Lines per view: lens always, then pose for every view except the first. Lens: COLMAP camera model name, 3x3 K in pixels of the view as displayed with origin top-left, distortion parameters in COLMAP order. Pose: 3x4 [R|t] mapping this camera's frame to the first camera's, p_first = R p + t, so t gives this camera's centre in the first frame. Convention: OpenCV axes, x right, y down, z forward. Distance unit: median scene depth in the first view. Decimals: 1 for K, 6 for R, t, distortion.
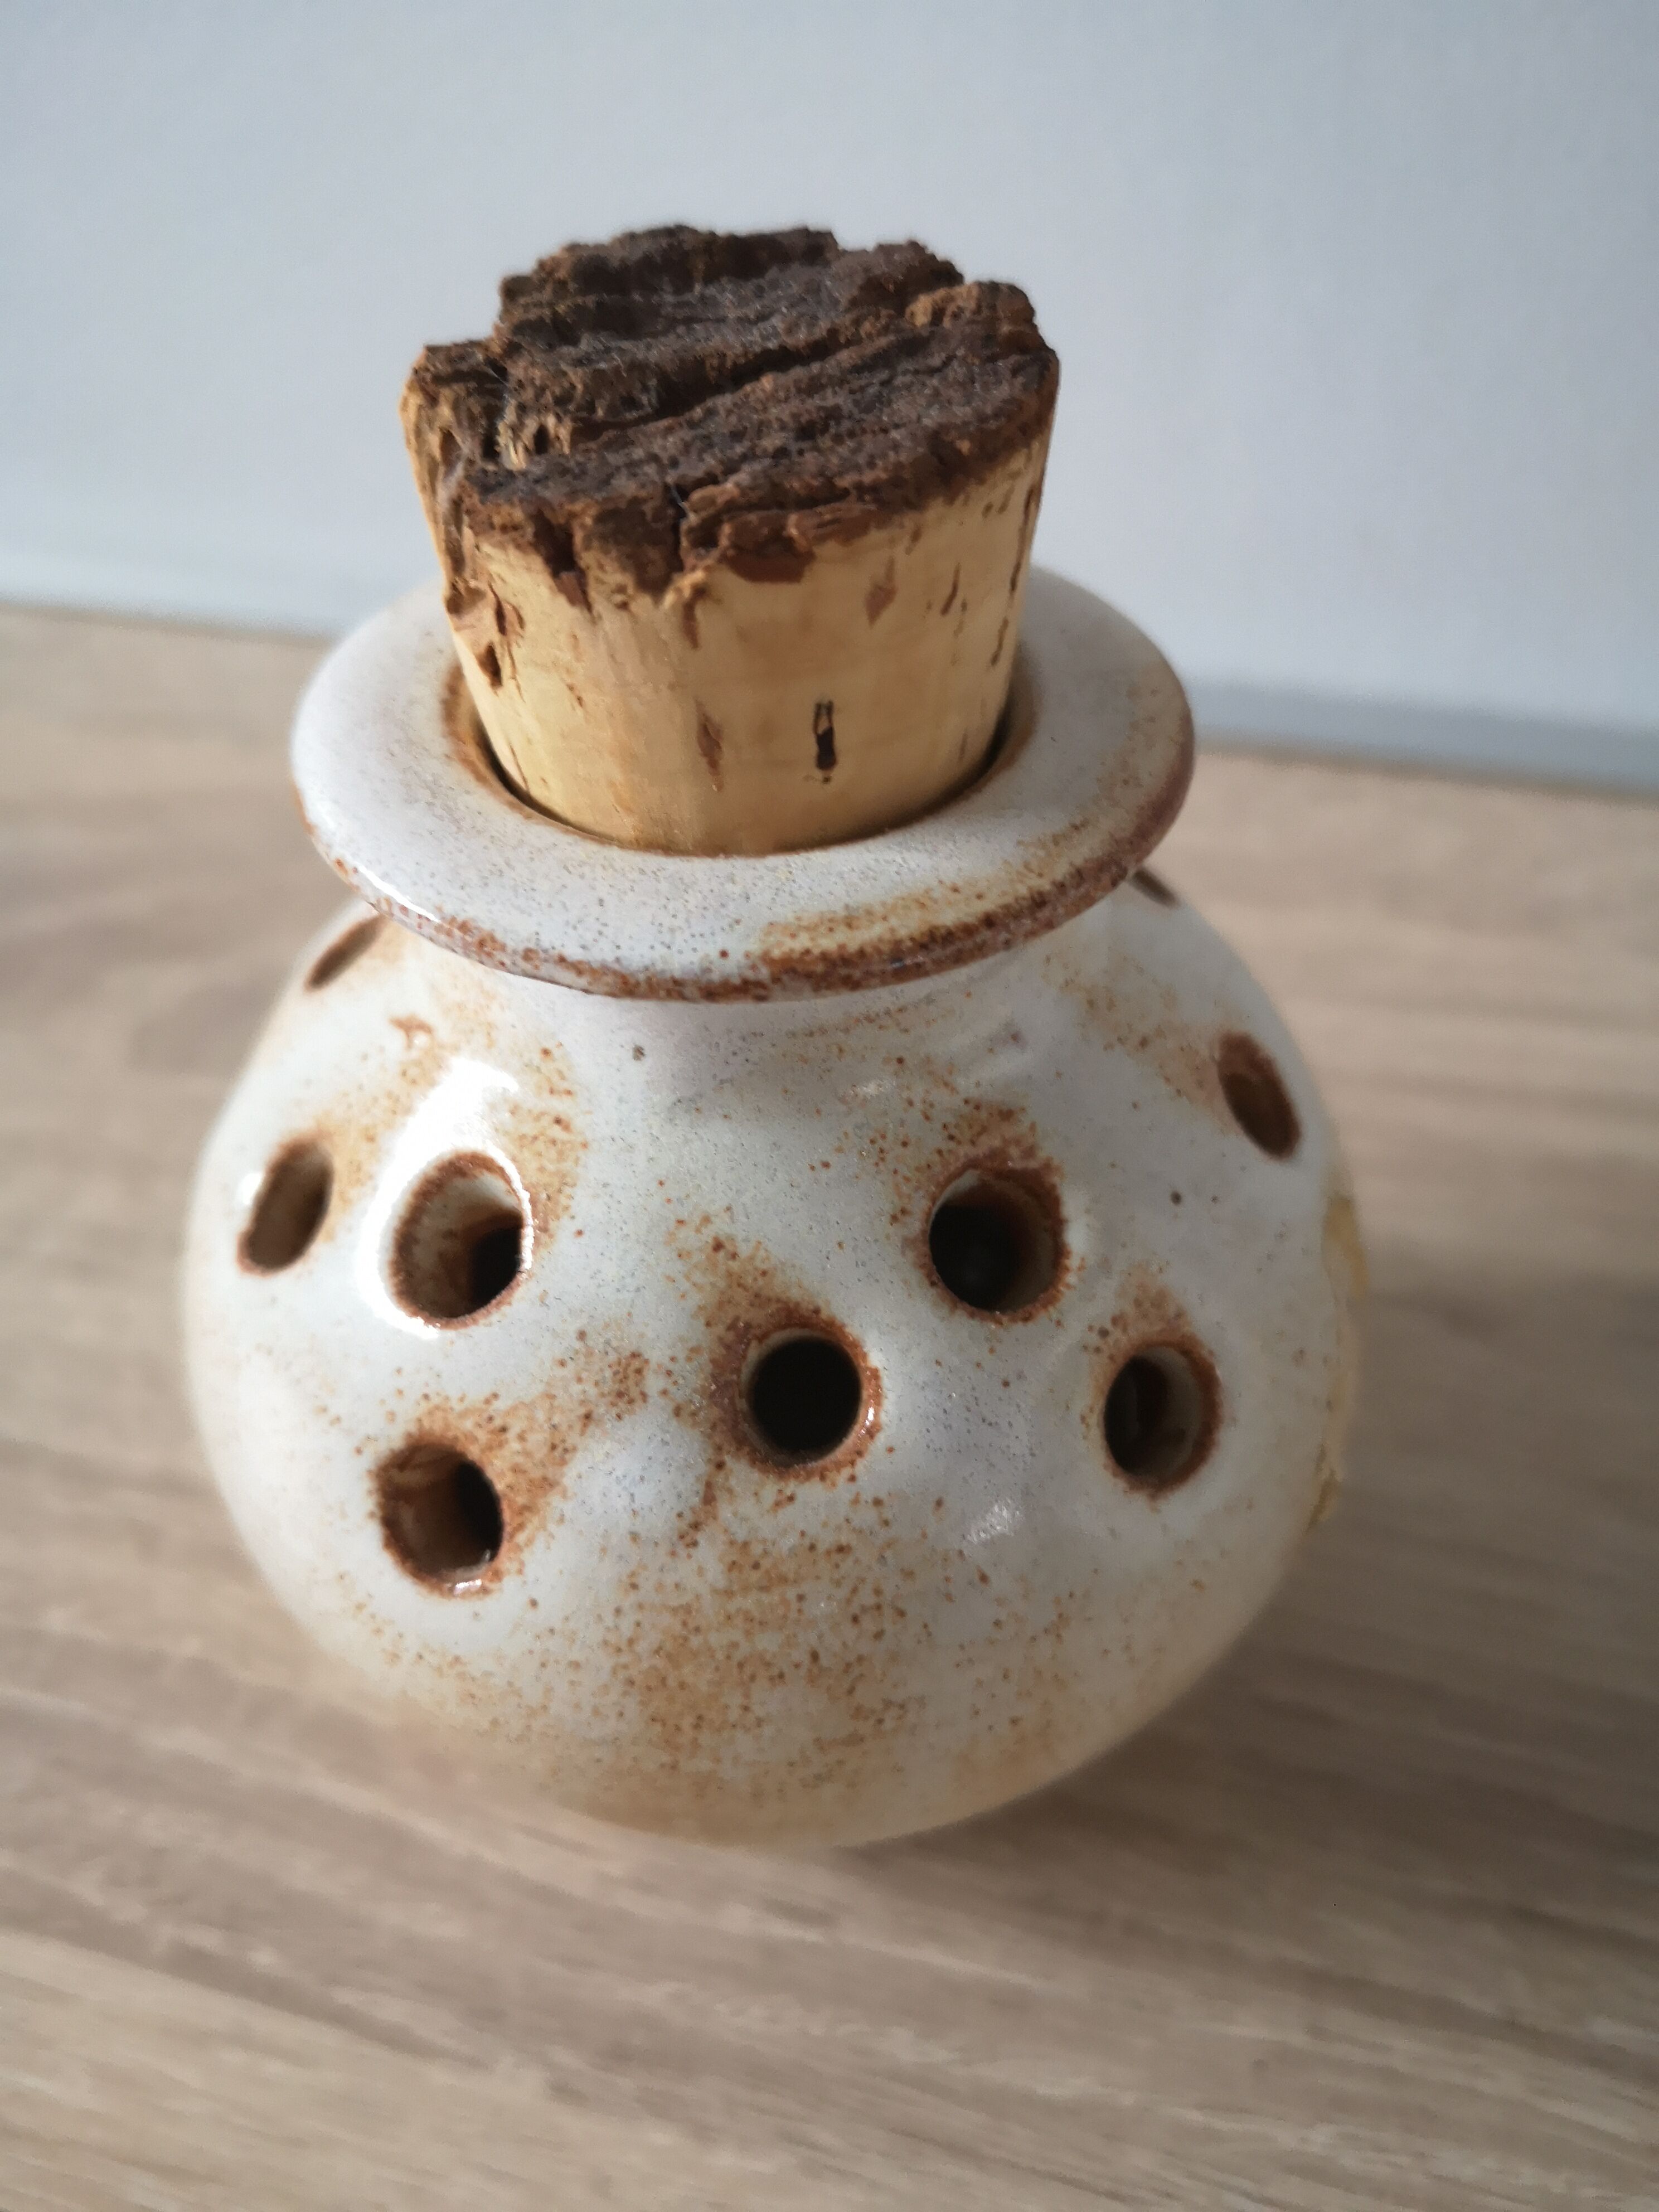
lens RADIAL K [[1905.4, 0, 835.8], [0, 1905.4, 1116.6], [0, 0, 1]] dist [-0.016242, -0.056991]
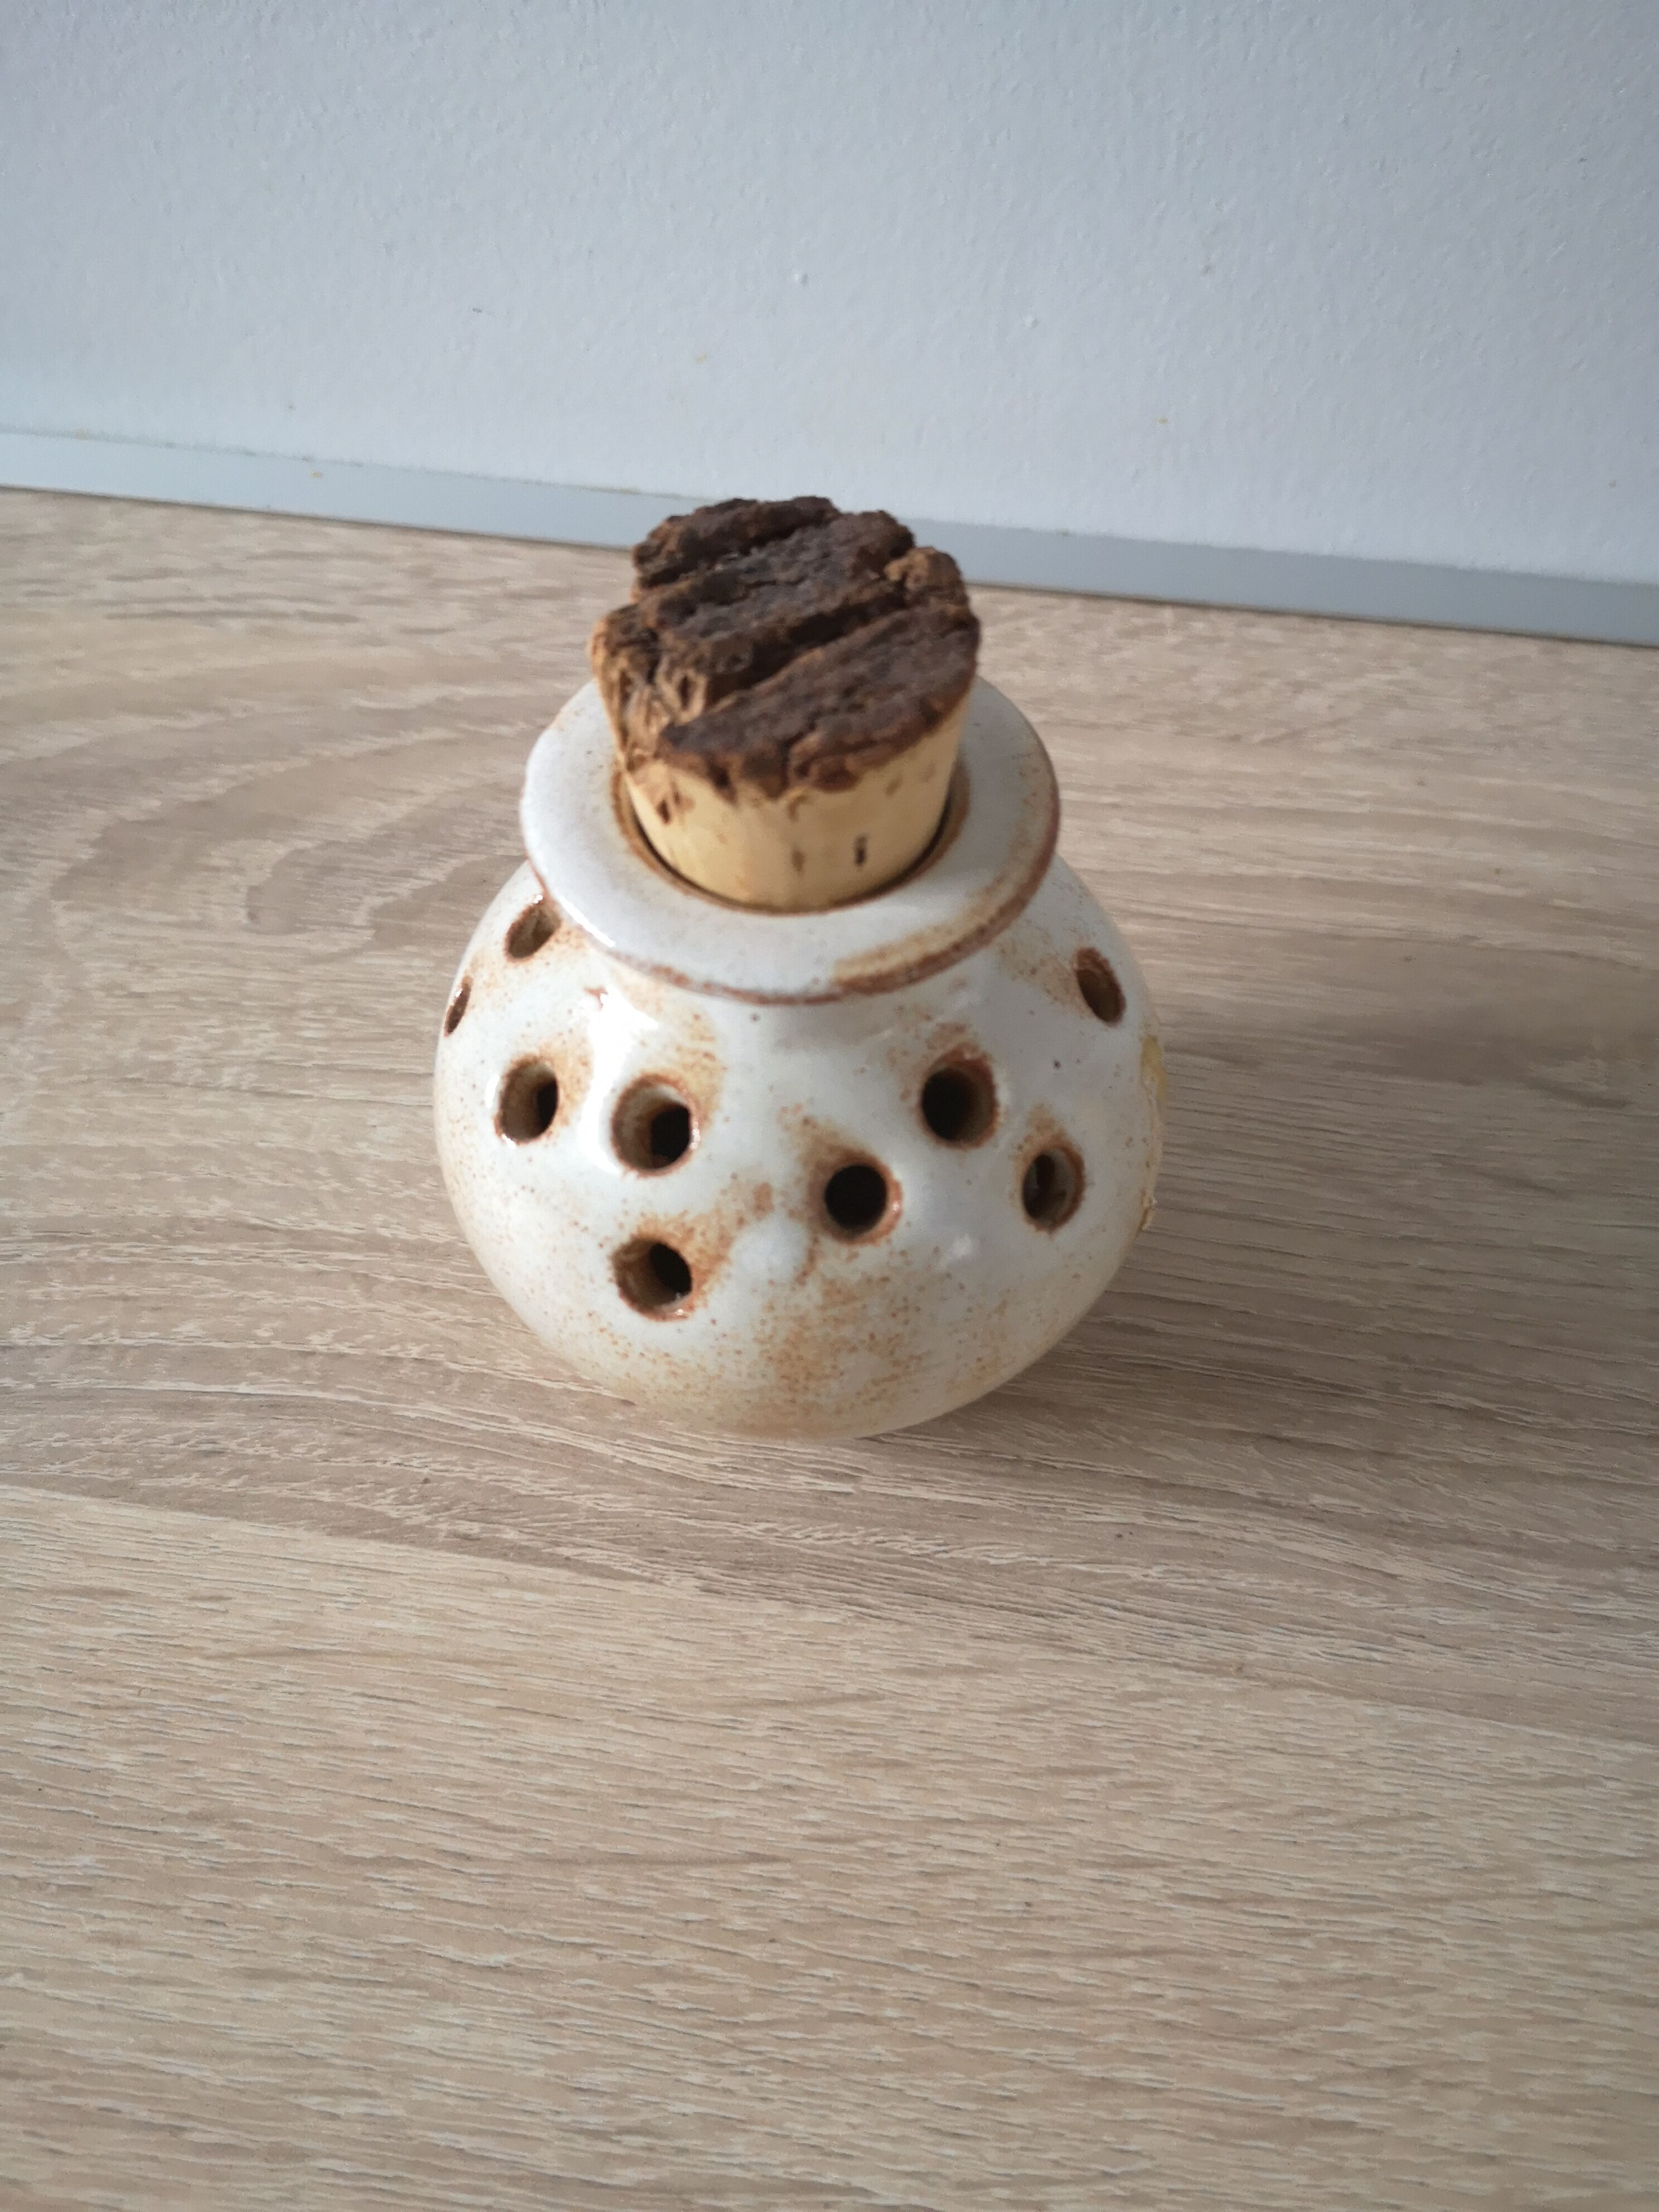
lens RADIAL K [[1805.7, 0, 836.1], [0, 1805.7, 1147.9], [0, 0, 1]] dist [0.055157, -0.123177]
pose [[0.993898, -0.079141, 0.076829, -0.147521], [0.060962, 0.974637, 0.215328, -0.239747], [-0.091922, -0.209331, 0.973515, -0.577461]]
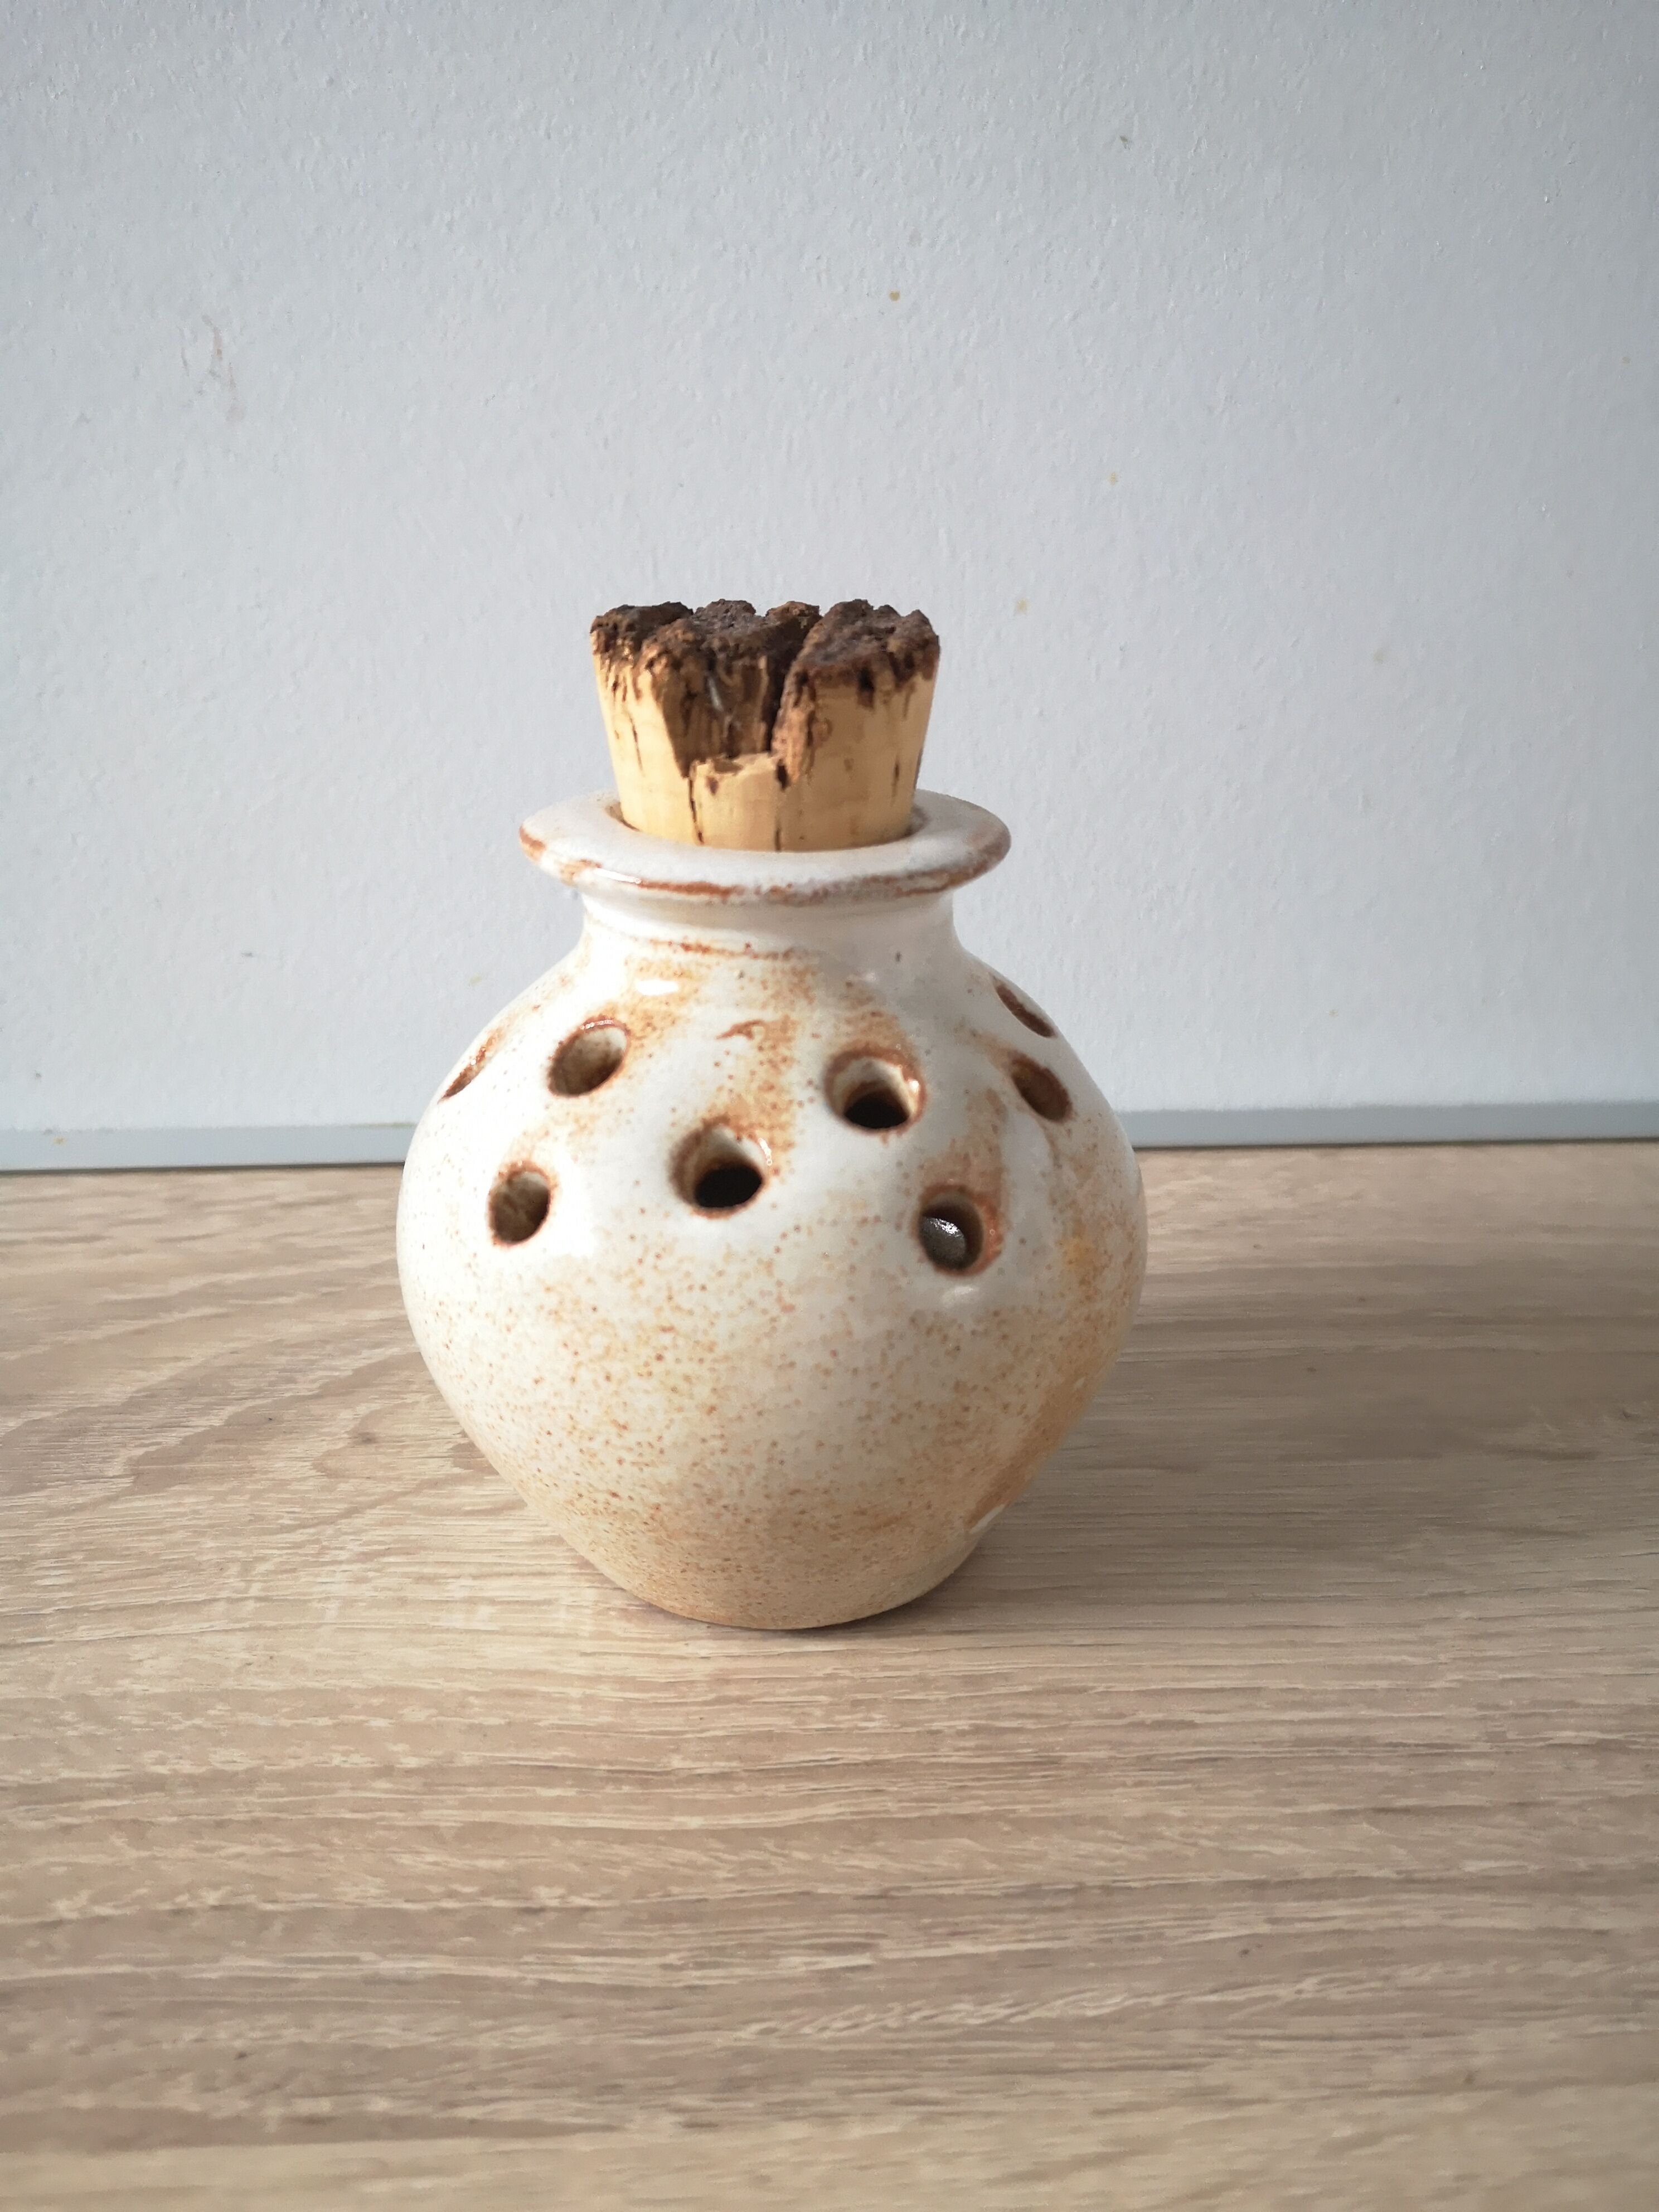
lens RADIAL K [[1805.7, 0, 847.0], [0, 1805.7, 1118.4], [0, 0, 1]] dist [0.055157, -0.123177]
pose [[0.945615, -0.095608, 0.310921, -0.395418], [0.197997, 0.927544, -0.316953, 0.381512], [-0.258089, 0.361277, 0.896029, -0.222761]]
